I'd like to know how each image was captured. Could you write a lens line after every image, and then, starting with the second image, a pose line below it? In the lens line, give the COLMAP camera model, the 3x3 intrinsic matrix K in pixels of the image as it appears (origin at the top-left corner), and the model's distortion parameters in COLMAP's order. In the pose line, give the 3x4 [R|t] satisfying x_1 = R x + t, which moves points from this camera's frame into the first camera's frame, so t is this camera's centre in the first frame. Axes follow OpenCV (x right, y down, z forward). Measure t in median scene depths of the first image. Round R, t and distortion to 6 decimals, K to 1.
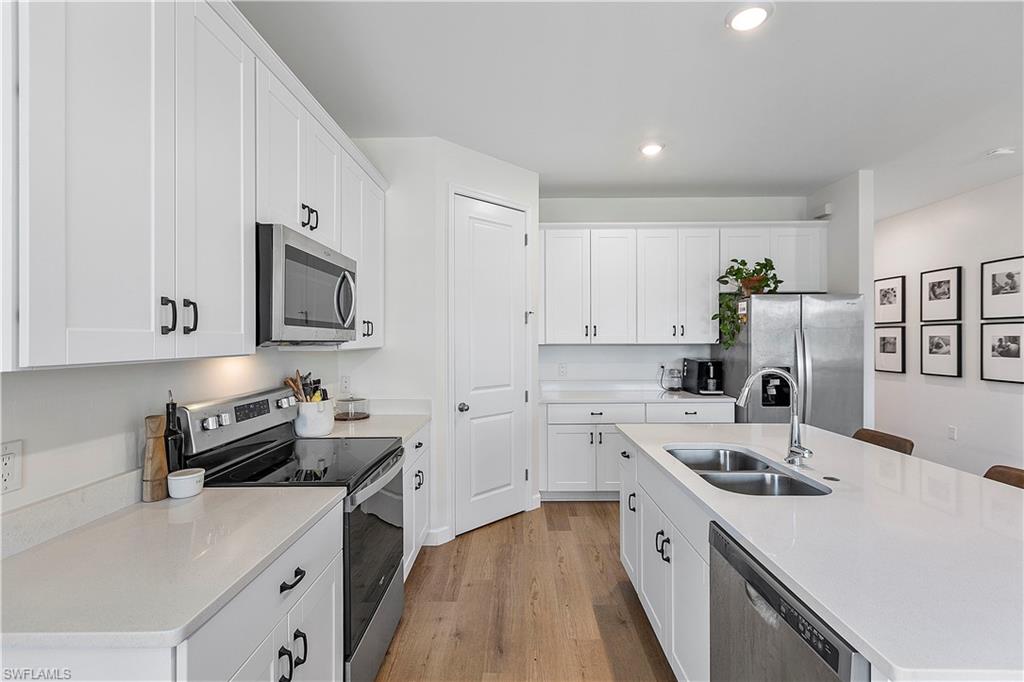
lens RADIAL K [[464.1, 0, 516.4], [0, 464.1, 335.9], [0, 0, 1]] dist [-0.000200, -0.000379]
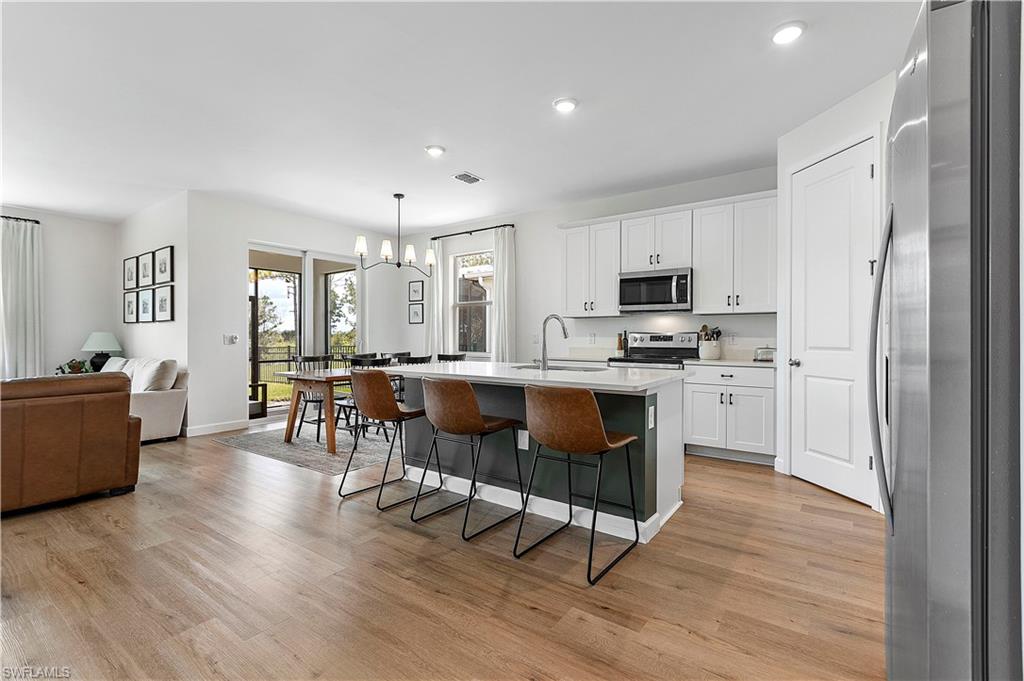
lens RADIAL K [[464.1, 0, 520.6], [0, 464.1, 338.8], [0, 0, 1]] dist [-0.000200, -0.000379]
pose [[-0.572213, 0.005458, -0.820087, 1.040450], [0.004340, 0.999984, 0.003627, 0.079111], [0.820094, -0.001484, -0.572227, 0.965775]]
